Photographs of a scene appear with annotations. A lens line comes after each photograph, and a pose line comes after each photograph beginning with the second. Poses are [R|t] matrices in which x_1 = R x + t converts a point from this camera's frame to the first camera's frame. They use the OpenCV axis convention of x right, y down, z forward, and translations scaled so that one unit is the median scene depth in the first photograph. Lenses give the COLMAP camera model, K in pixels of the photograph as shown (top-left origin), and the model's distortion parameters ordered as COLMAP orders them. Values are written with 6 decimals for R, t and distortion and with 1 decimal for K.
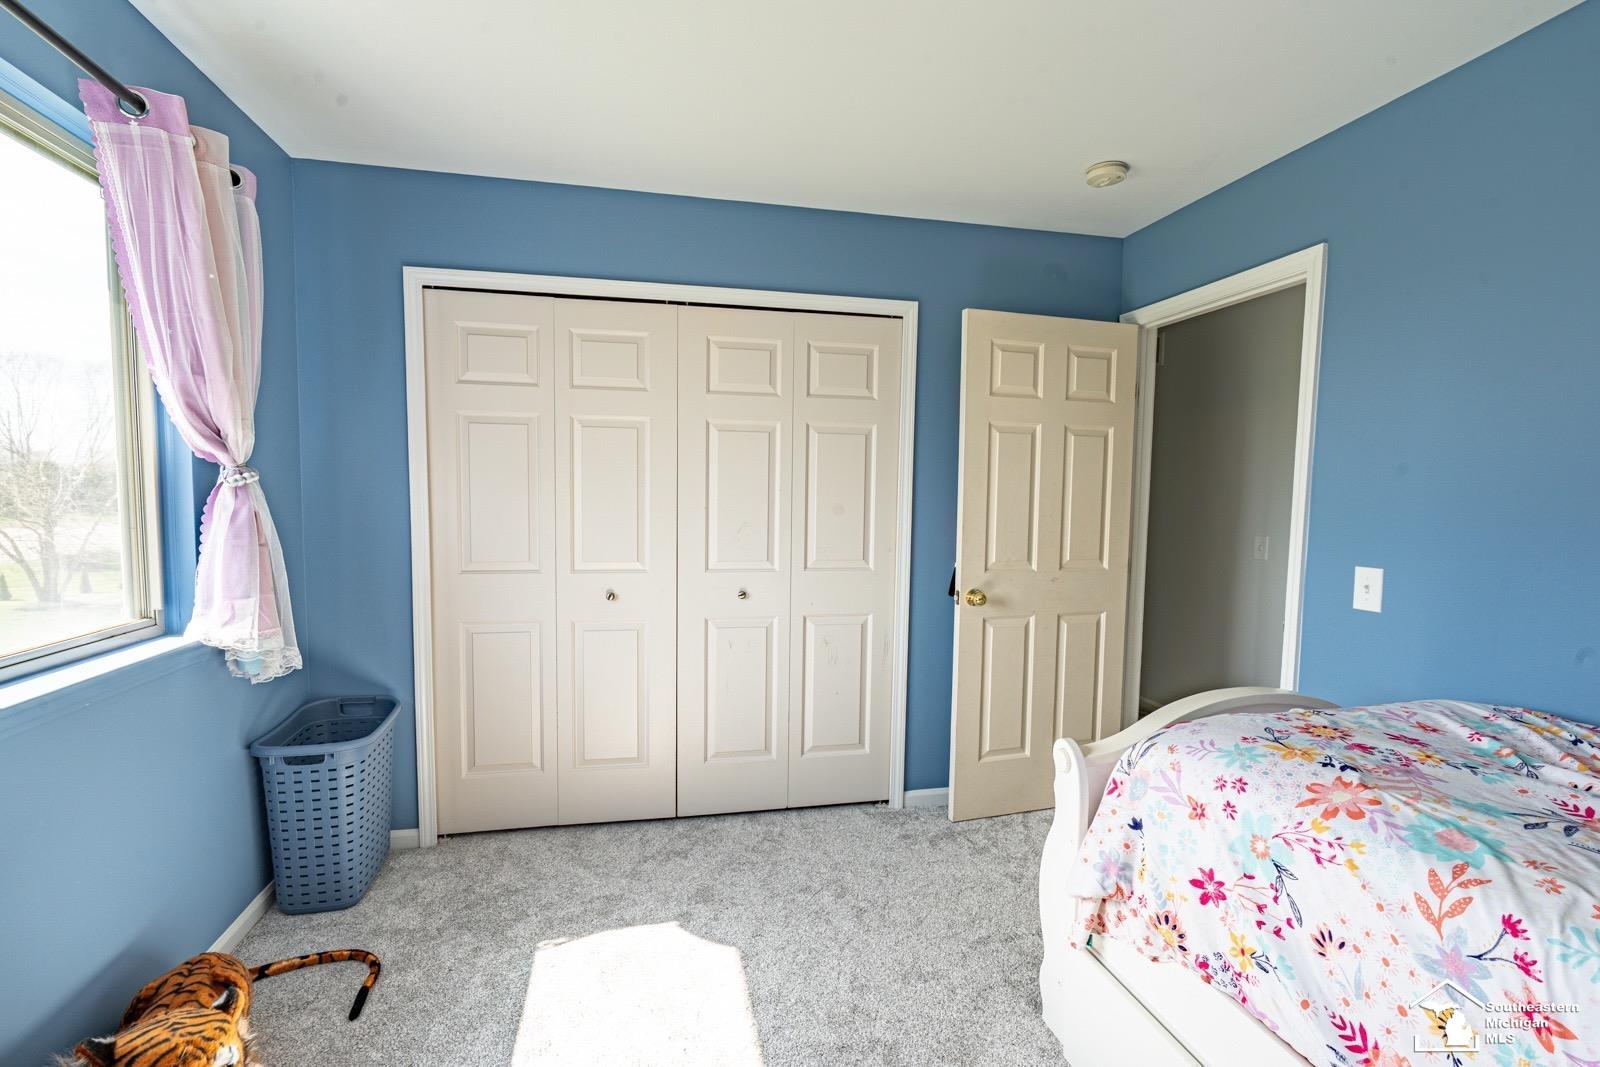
lens RADIAL K [[714.0, 0, 799.3], [0, 714.0, 538.8], [0, 0, 1]] dist [-0.003526, 0.000997]
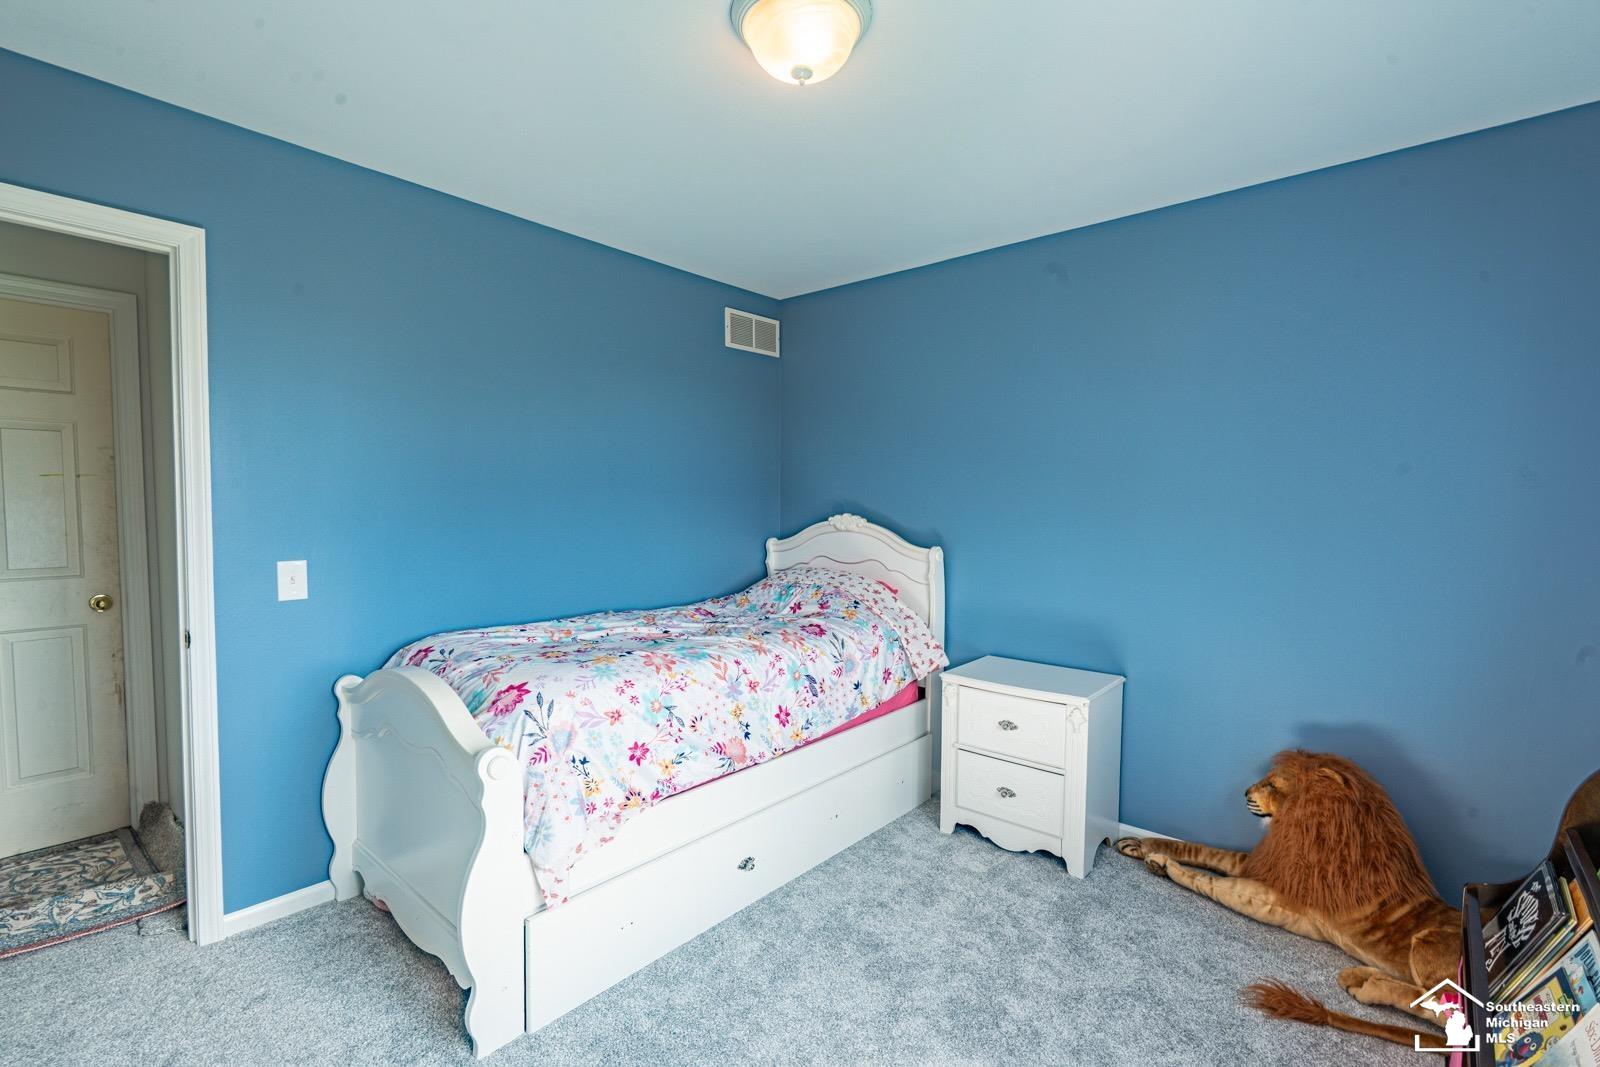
lens RADIAL K [[714.0, 0, 800.4], [0, 714.0, 536.2], [0, 0, 1]] dist [-0.003526, 0.000997]
pose [[-0.583518, -0.058284, 0.810006, -0.903213], [0.036305, 0.994552, 0.097717, -0.125794], [-0.811289, 0.086427, -0.578222, 1.643474]]
